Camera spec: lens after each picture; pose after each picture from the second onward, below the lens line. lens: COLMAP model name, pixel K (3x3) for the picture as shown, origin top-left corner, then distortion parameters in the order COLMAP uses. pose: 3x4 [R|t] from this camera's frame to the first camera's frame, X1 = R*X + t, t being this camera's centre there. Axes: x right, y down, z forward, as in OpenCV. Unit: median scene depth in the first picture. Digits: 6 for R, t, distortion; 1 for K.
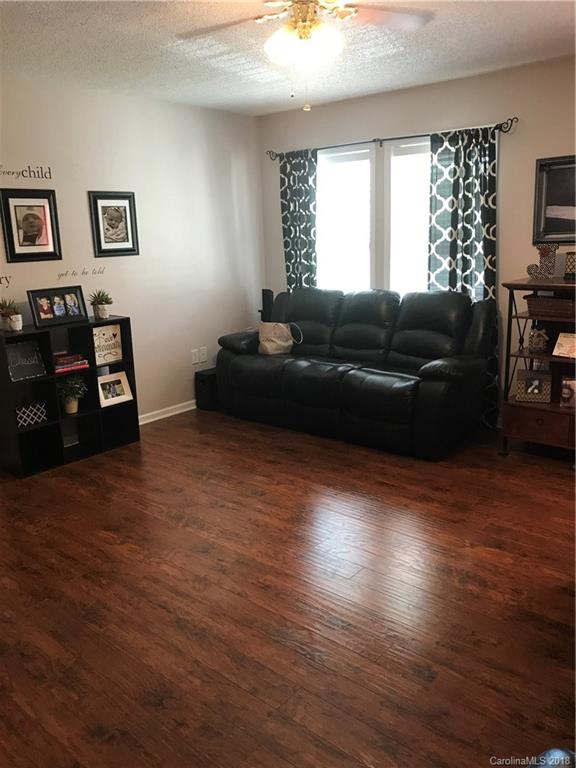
lens RADIAL K [[630.2, 0, 281.9], [0, 630.2, 383.4], [0, 0, 1]] dist [0.054382, -0.017058]
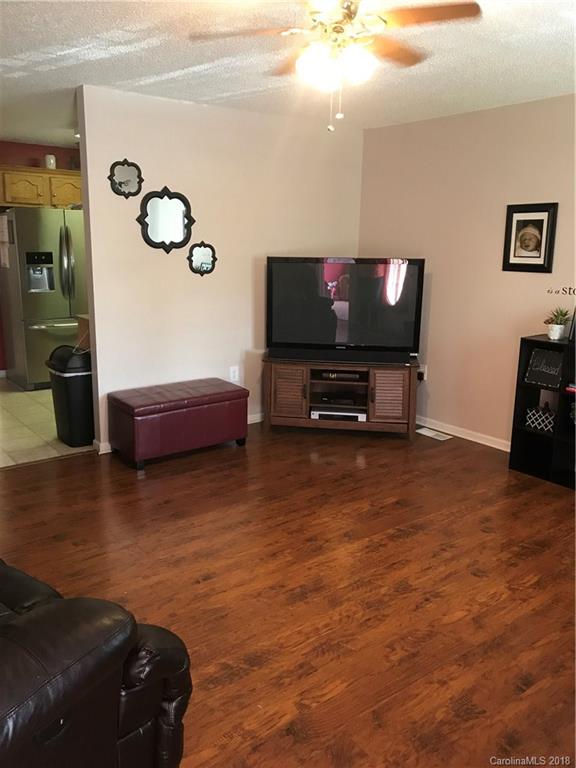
lens RADIAL K [[630.2, 0, 282.6], [0, 630.2, 382.4], [0, 0, 1]] dist [0.054382, -0.017058]
pose [[-0.207493, 0.238958, -0.948602, 0.775193], [-0.246514, 0.925639, 0.287095, -0.236246], [0.946667, 0.293414, -0.133157, 0.850119]]
